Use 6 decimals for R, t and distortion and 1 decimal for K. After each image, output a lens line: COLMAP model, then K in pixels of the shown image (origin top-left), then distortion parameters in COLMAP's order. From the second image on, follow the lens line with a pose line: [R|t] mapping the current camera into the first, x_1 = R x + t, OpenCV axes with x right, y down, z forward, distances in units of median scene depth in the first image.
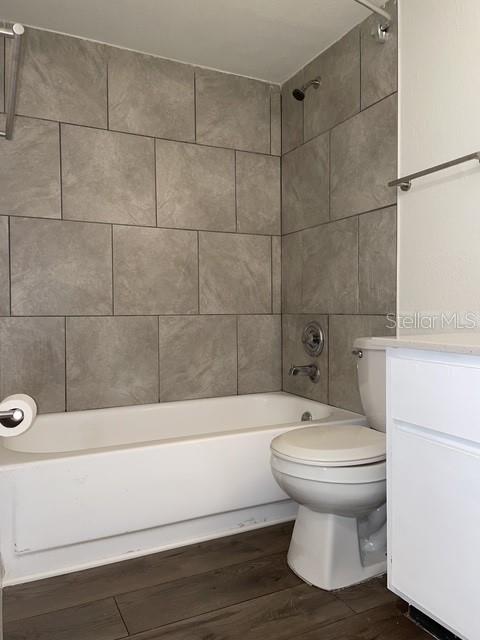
lens RADIAL K [[487.2, 0, 239.0], [0, 487.2, 319.3], [0, 0, 1]] dist [0.080989, -0.106194]
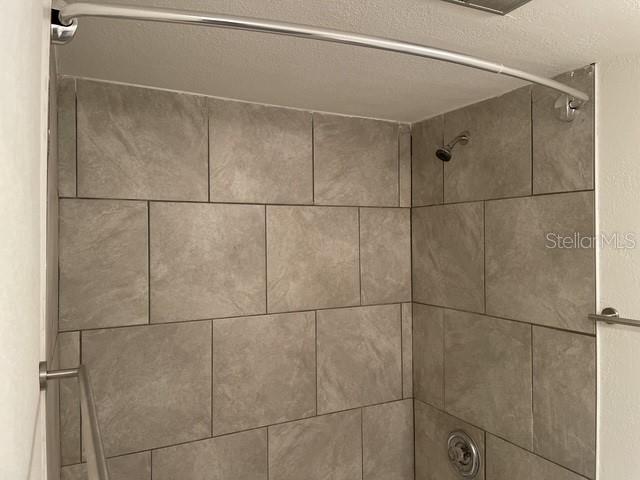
lens RADIAL K [[487.2, 0, 323.3], [0, 487.2, 238.6], [0, 0, 1]] dist [0.080989, -0.106194]
pose [[0.999754, 0.000943, 0.022177, -0.097204], [-0.000451, 0.999754, -0.022174, -0.306114], [-0.022193, 0.022158, 0.999508, 0.202855]]
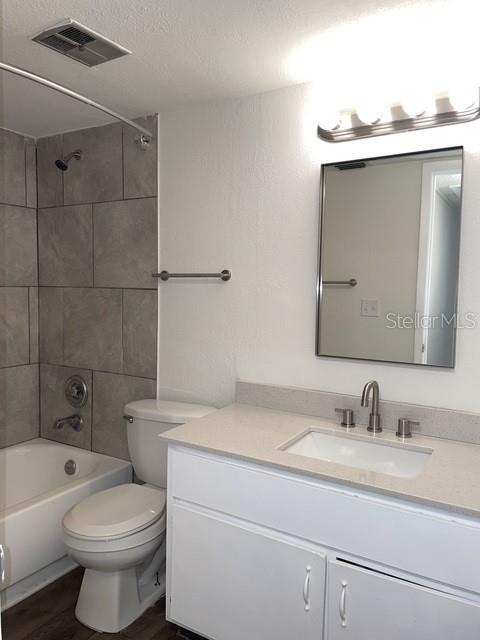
lens RADIAL K [[487.2, 0, 241.3], [0, 487.2, 315.2], [0, 0, 1]] dist [0.080989, -0.106194]
pose [[0.843418, -0.013496, 0.537089, -0.128644], [-0.008615, 0.999216, 0.038638, -0.181827], [-0.537189, -0.037215, 0.842641, -0.111953]]
